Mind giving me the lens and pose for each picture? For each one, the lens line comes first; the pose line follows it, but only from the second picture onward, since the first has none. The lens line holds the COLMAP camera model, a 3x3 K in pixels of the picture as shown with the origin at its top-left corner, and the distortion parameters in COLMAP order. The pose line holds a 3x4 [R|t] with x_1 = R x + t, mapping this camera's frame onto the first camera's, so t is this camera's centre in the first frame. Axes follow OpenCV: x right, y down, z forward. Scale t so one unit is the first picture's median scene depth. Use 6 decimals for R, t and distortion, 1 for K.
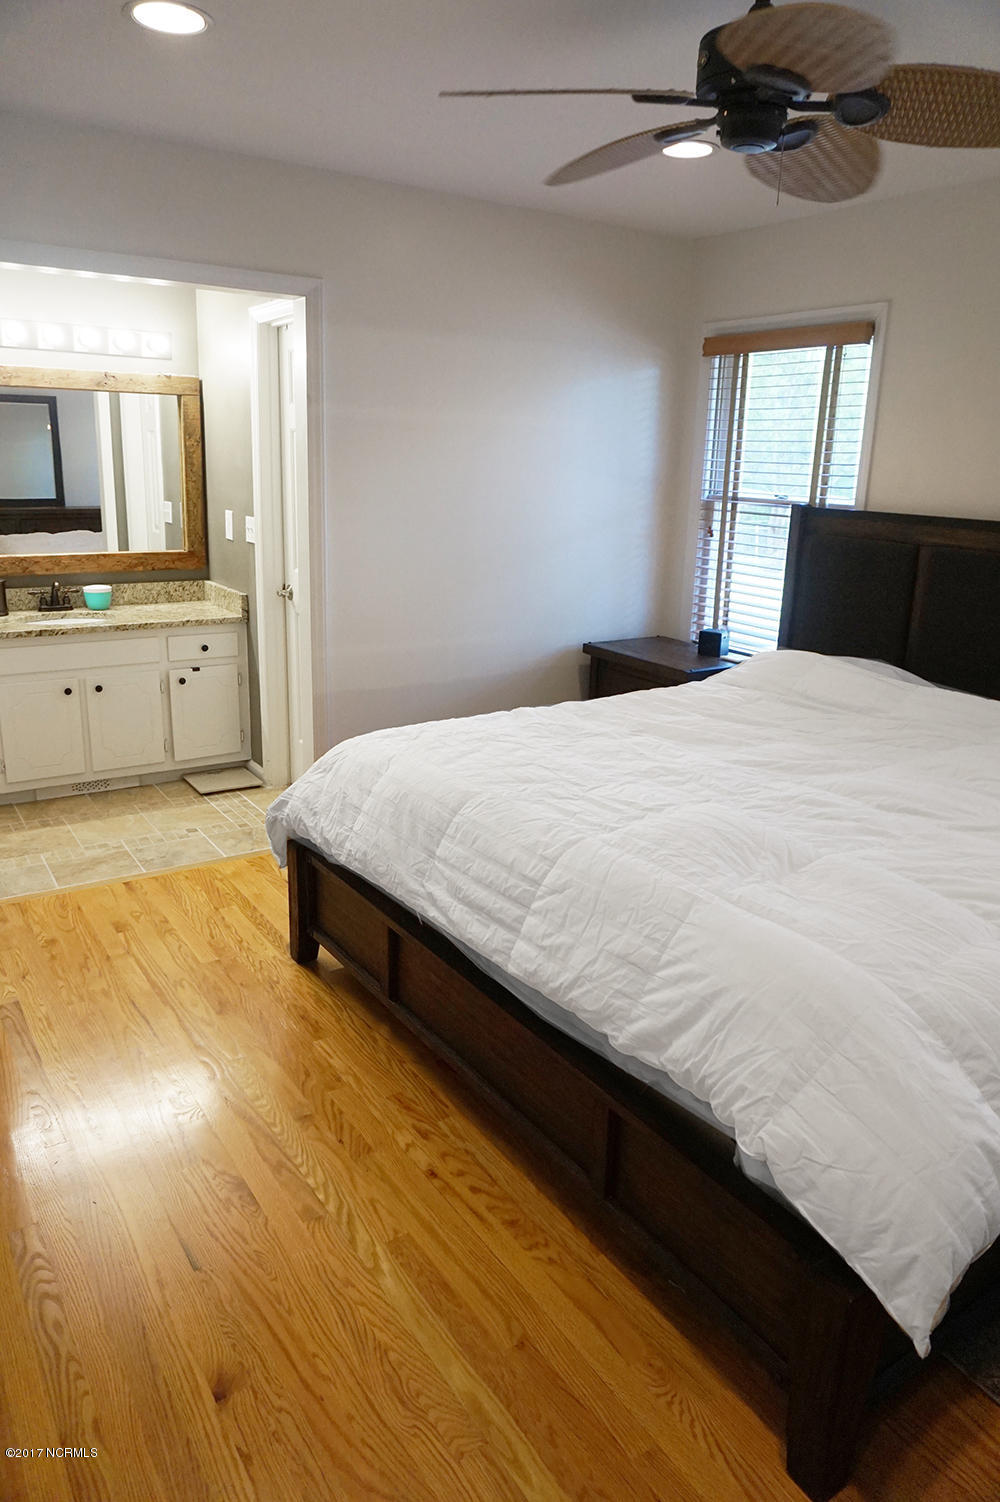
lens RADIAL K [[1008.1, 0, 492.6], [0, 1008.1, 753.4], [0, 0, 1]] dist [-0.011046, -0.000076]
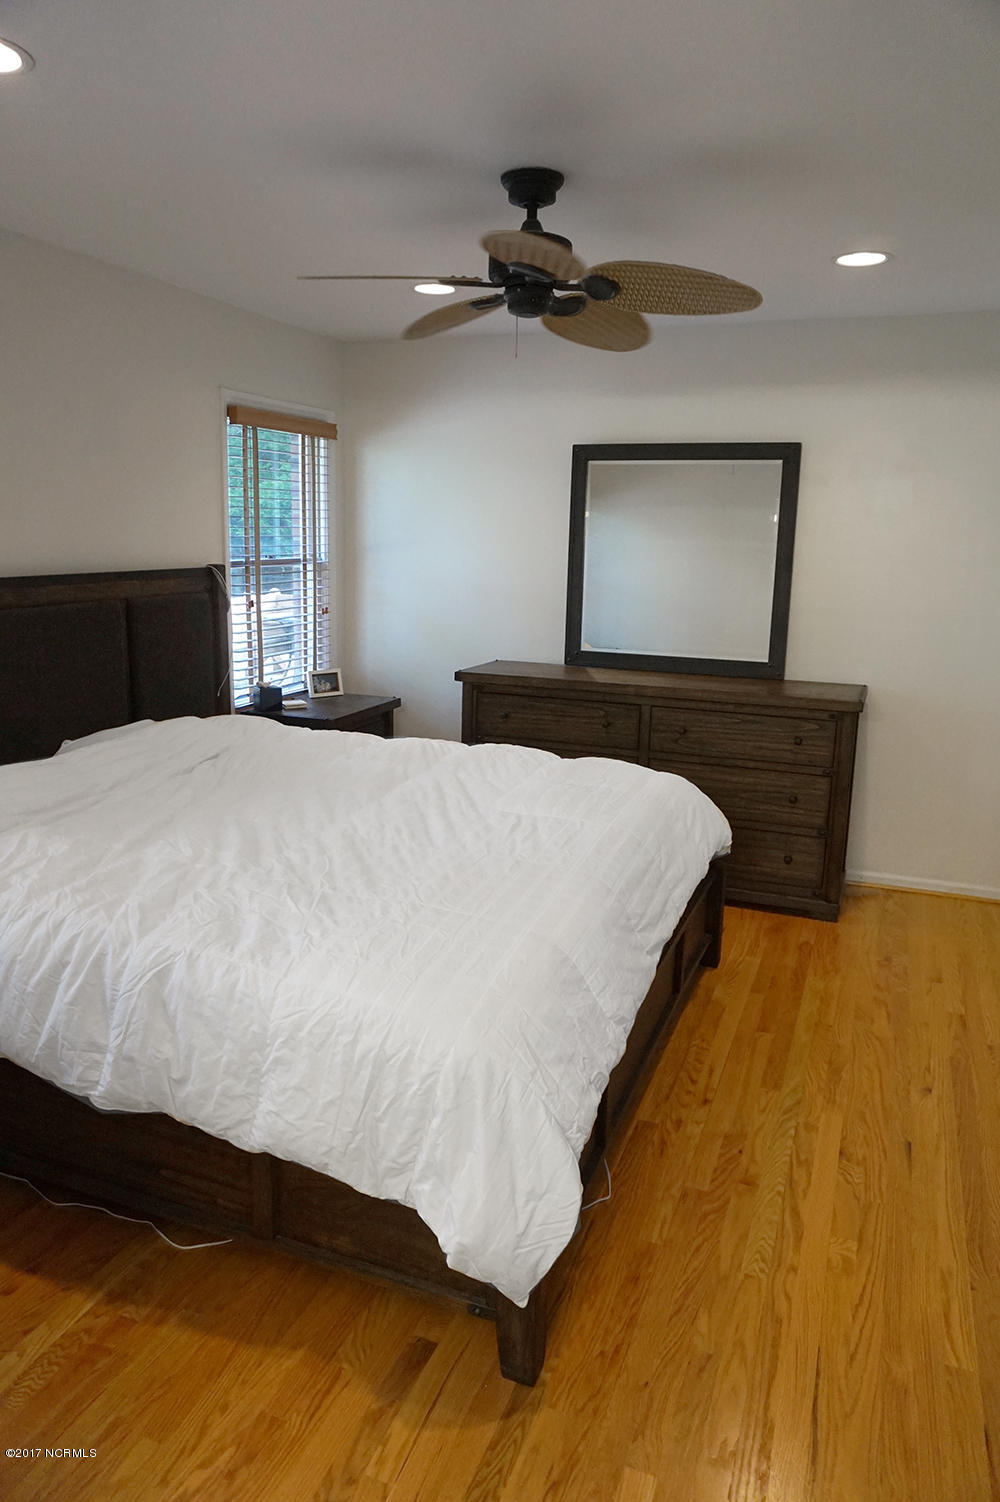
lens RADIAL K [[1008.1, 0, 494.0], [0, 1008.1, 747.1], [0, 0, 1]] dist [-0.011046, -0.000076]
pose [[-0.569681, -0.204713, 0.795962, -0.776633], [0.205758, 0.902115, 0.379278, -0.490933], [-0.795693, 0.379844, -0.471797, 1.543625]]
